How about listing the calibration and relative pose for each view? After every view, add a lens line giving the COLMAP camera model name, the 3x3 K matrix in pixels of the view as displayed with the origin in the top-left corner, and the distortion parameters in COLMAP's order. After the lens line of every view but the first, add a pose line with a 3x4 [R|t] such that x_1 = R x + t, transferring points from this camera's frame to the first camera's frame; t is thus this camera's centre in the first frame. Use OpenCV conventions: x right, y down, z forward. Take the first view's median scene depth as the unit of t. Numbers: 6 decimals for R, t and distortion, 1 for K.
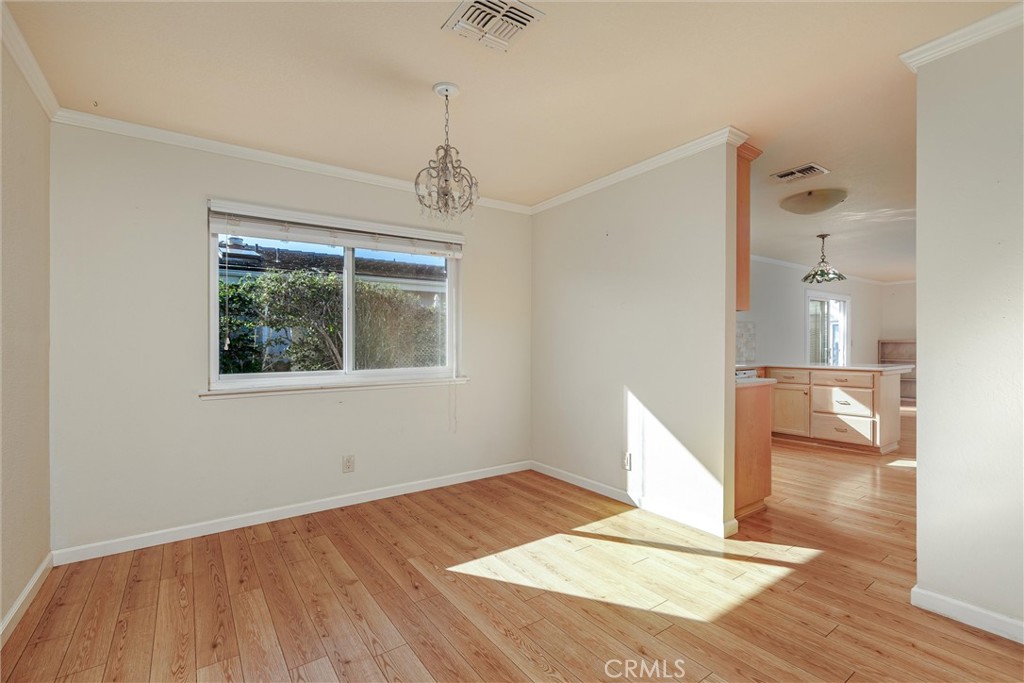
lens RADIAL K [[462.5, 0, 519.5], [0, 462.5, 347.0], [0, 0, 1]] dist [-0.002257, -0.000248]
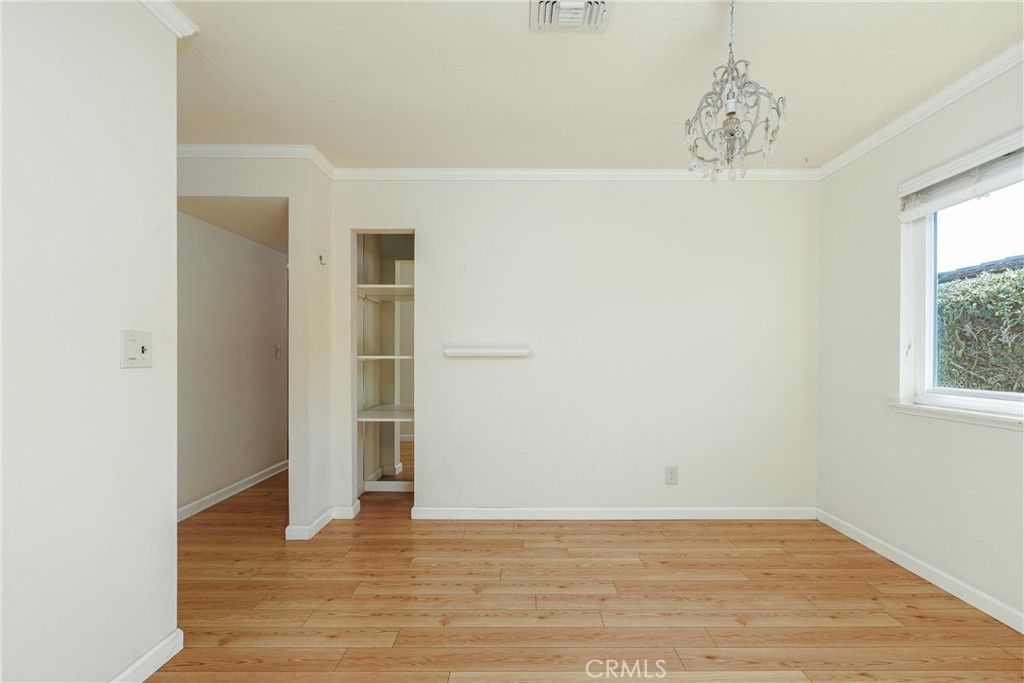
lens RADIAL K [[462.5, 0, 519.5], [0, 462.5, 347.0], [0, 0, 1]] dist [-0.002257, -0.000248]
pose [[-0.584038, 0.001698, -0.811724, 0.583611], [-0.000114, 0.999998, 0.002174, -0.019313], [0.811726, 0.001362, -0.584037, 1.127864]]
